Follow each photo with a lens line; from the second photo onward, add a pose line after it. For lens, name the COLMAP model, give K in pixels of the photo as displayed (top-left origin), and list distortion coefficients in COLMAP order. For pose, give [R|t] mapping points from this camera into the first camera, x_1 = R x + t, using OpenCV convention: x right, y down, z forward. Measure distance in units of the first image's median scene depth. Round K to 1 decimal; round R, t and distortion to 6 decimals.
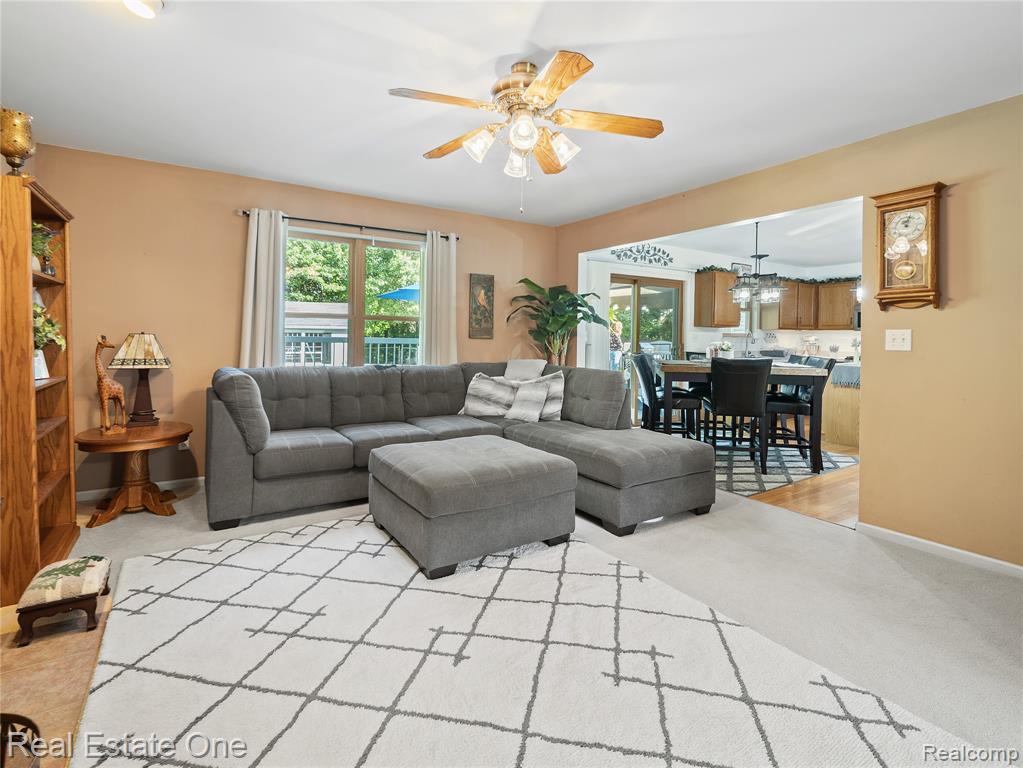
lens RADIAL K [[469.9, 0, 513.4], [0, 469.9, 341.8], [0, 0, 1]] dist [0.000392, 0.000364]
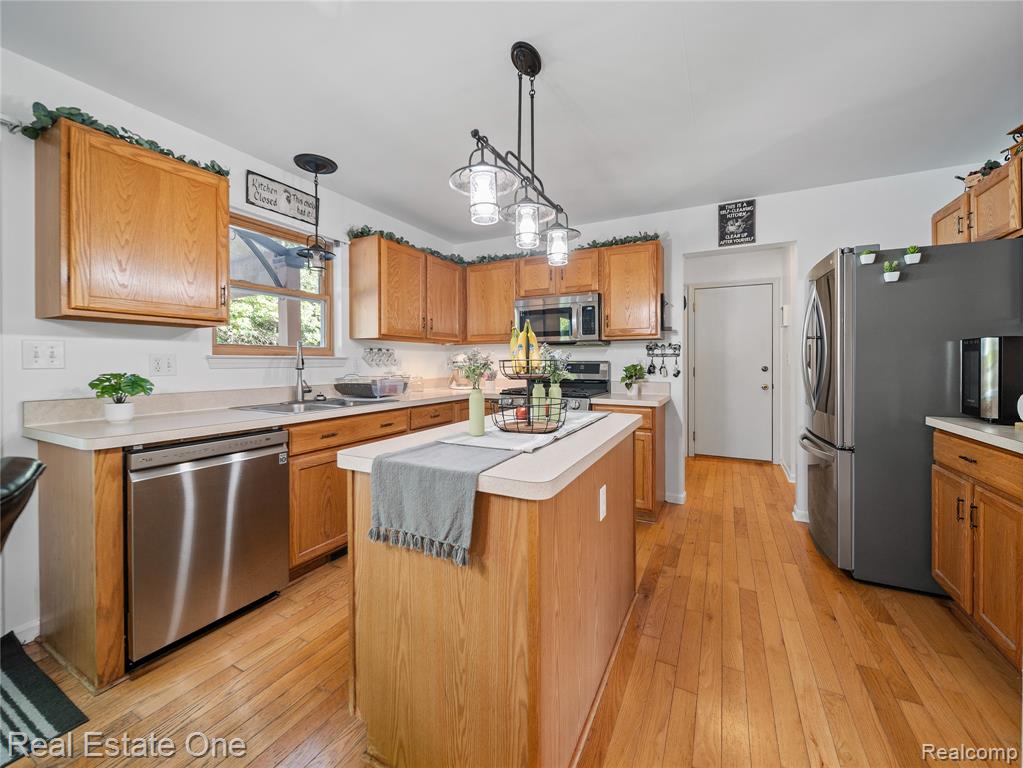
lens RADIAL K [[413.3, 0, 501.1], [0, 413.3, 357.8], [0, 0, 1]] dist [-0.002617, -0.000733]
pose [[0.867741, -0.007270, 0.496963, 0.541962], [0.016475, 0.999764, -0.014141, 0.001268], [-0.496743, 0.020458, 0.867657, 0.671338]]
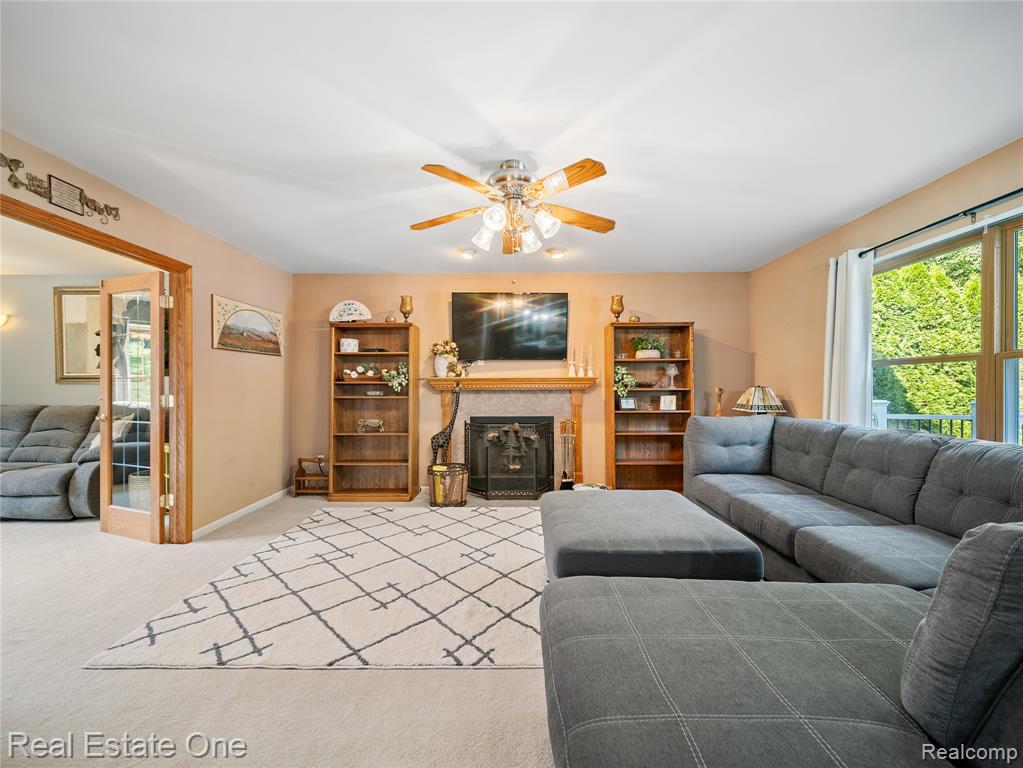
lens RADIAL K [[413.3, 0, 515.2], [0, 413.3, 388.6], [0, 0, 1]] dist [-0.002617, -0.000733]
pose [[-0.536655, -0.010490, -0.843736, 0.307188], [-0.022846, 0.999737, 0.002102, -0.000621], [0.843492, 0.020404, -0.536754, 0.535508]]
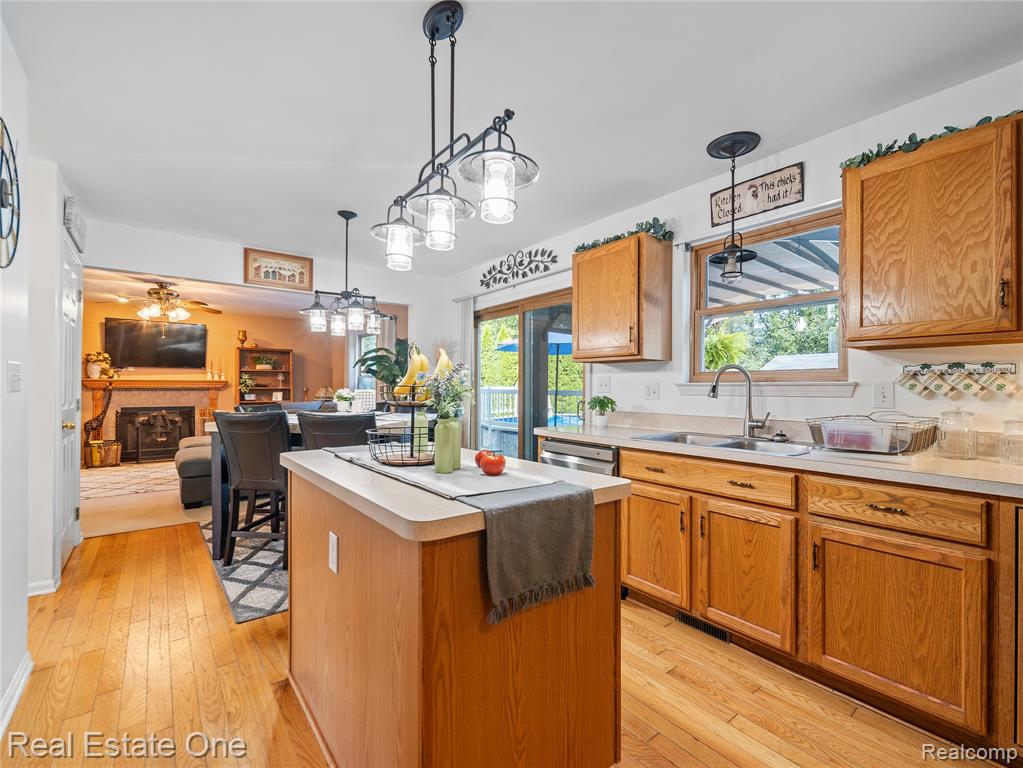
lens RADIAL K [[469.9, 0, 521.9], [0, 469.9, 385.1], [0, 0, 1]] dist [0.000392, 0.000364]
pose [[0.103592, -0.023418, -0.994344, 0.960618], [-0.020511, 0.999460, -0.025675, 0.006651], [0.994408, 0.023055, 0.103056, 0.921678]]
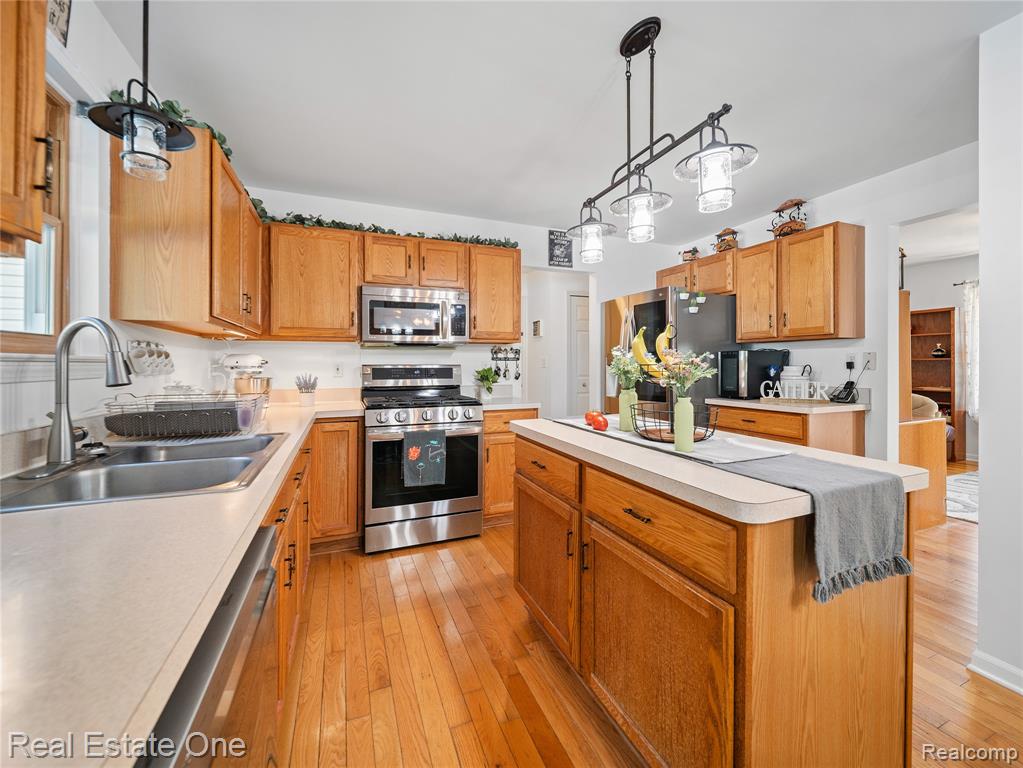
lens RADIAL K [[413.3, 0, 528.2], [0, 413.3, 363.5], [0, 0, 1]] dist [-0.002617, -0.000733]
pose [[0.172613, -0.008958, 0.984949, 0.434719], [0.017619, 0.999827, 0.006005, -0.003316], [-0.984832, 0.016318, 0.172741, 0.923586]]
